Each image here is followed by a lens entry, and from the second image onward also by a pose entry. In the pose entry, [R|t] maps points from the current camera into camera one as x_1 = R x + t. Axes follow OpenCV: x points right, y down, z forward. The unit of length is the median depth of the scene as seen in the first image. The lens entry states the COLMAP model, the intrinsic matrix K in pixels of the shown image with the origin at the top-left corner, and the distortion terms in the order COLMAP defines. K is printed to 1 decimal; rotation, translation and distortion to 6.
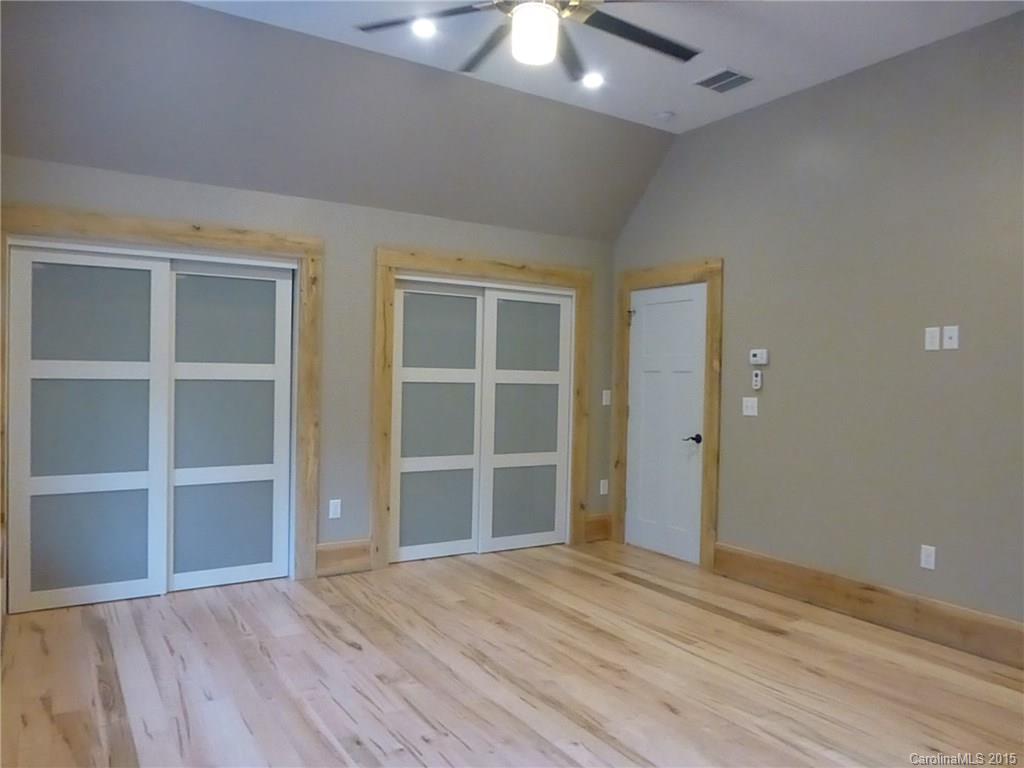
lens RADIAL K [[733.6, 0, 518.5], [0, 733.6, 385.6], [0, 0, 1]] dist [-0.034599, 0.000158]
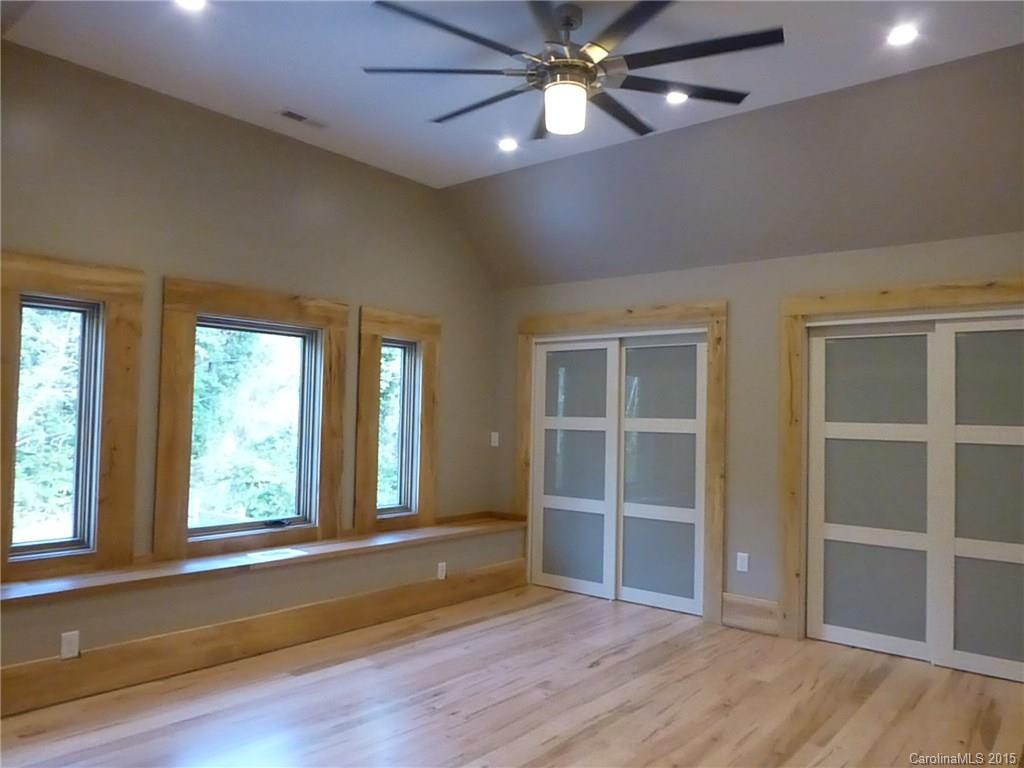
lens RADIAL K [[733.6, 0, 518.5], [0, 733.6, 385.6], [0, 0, 1]] dist [-0.034599, 0.000158]
pose [[0.307244, -0.054909, -0.950045, 0.650196], [-0.035514, 0.996977, -0.069107, 0.006640], [0.950968, 0.054973, 0.304365, 0.403698]]
